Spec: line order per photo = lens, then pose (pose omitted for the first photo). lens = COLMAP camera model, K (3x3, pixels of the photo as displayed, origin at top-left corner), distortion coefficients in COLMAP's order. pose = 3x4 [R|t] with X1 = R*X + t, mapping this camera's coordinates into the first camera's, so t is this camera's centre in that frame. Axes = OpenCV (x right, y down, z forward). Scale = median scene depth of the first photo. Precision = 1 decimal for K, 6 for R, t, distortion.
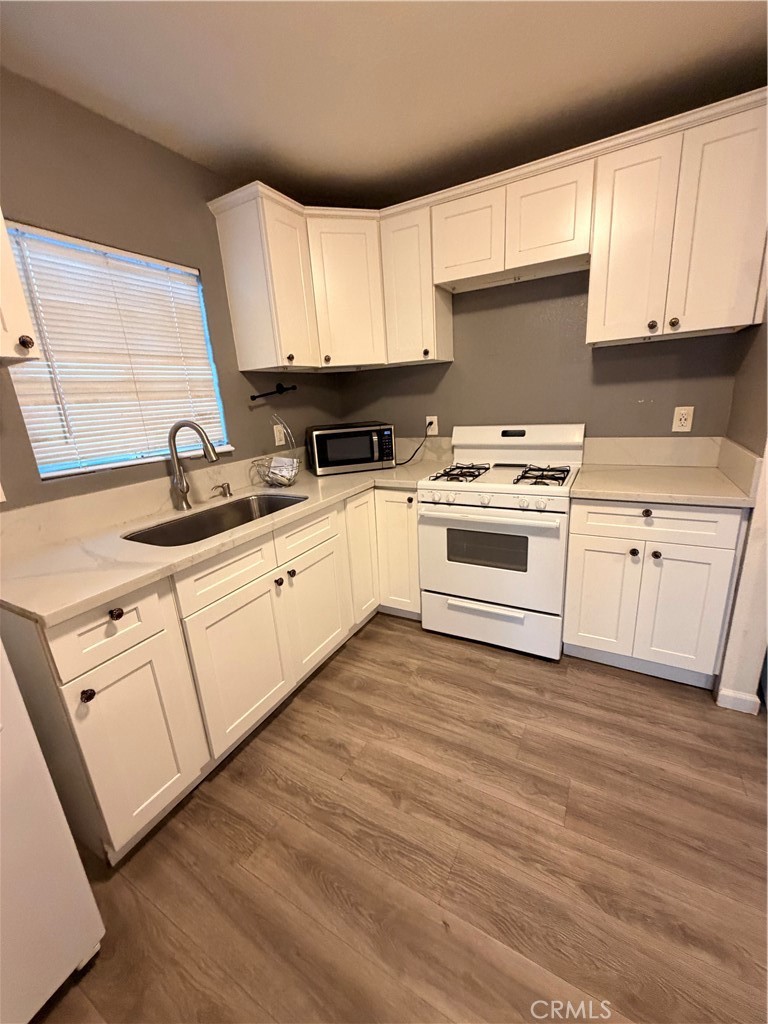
lens RADIAL K [[406.0, 0, 382.1], [0, 406.0, 509.8], [0, 0, 1]] dist [-0.003656, 0.000037]
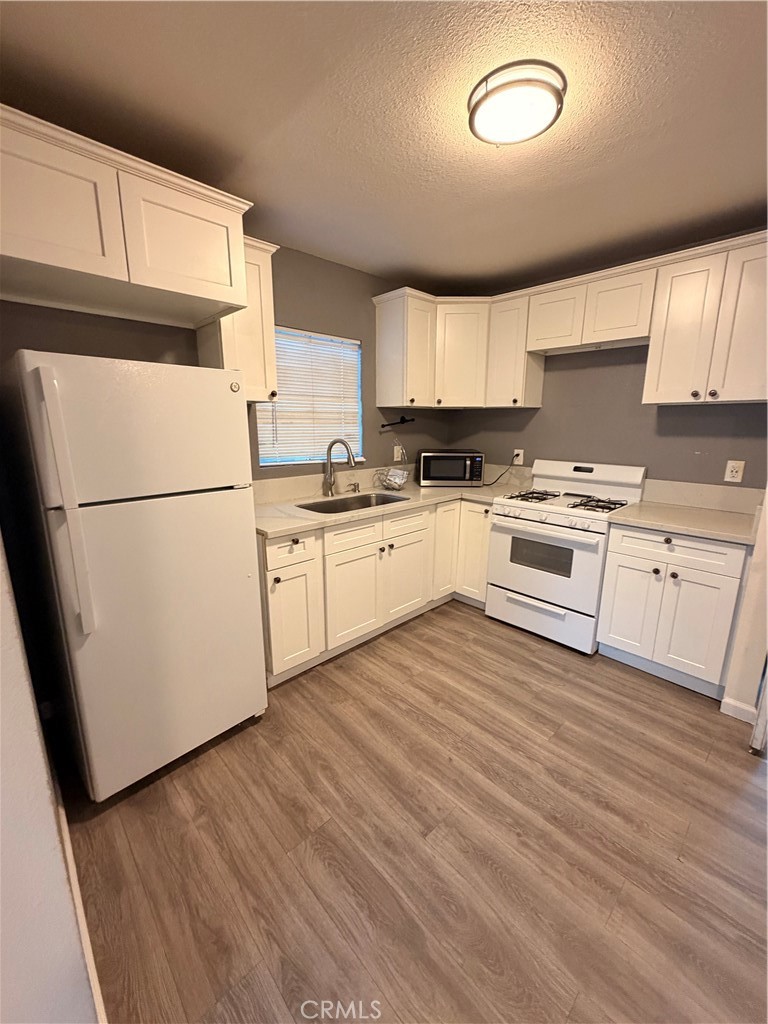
lens RADIAL K [[406.0, 0, 380.6], [0, 406.0, 508.5], [0, 0, 1]] dist [-0.003656, 0.000037]
pose [[0.952810, 0.126794, -0.275820, 0.130646], [-0.141885, 0.989251, -0.035382, 0.077073], [0.268369, 0.072847, 0.960558, -0.440365]]
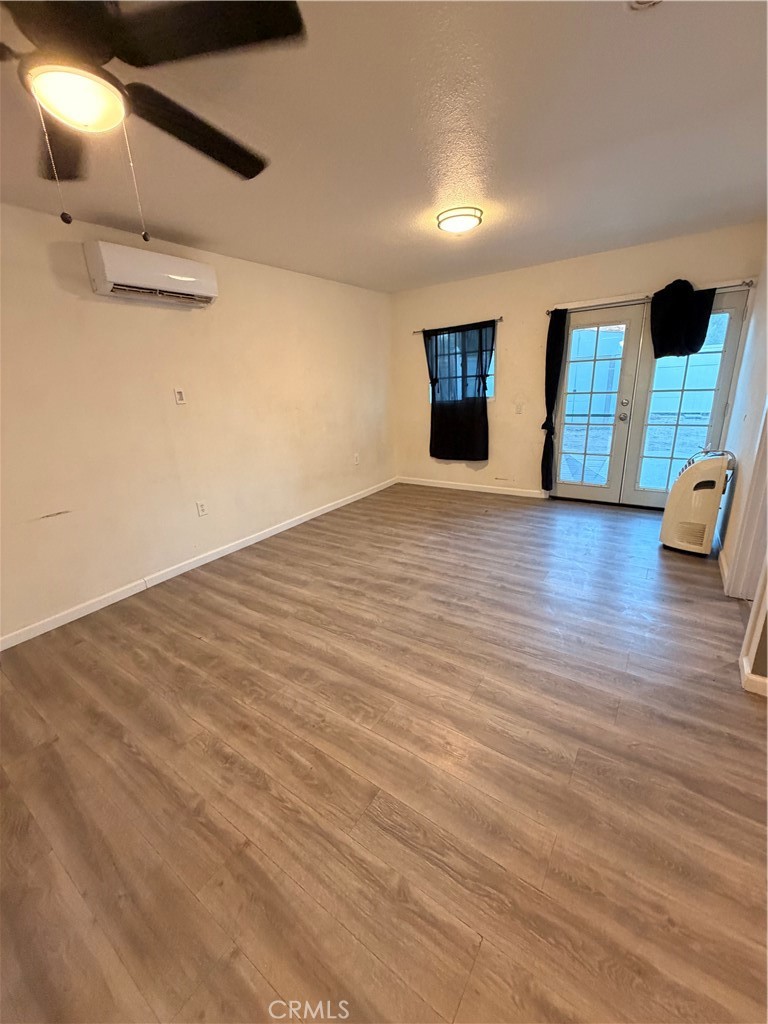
lens RADIAL K [[406.0, 0, 393.3], [0, 406.0, 510.0], [0, 0, 1]] dist [-0.003656, 0.000037]
pose [[-0.990155, 0.087216, 0.109487, -0.084870], [0.133095, 0.828860, 0.543394, -0.312328], [-0.043356, 0.552616, -0.832307, 1.023722]]
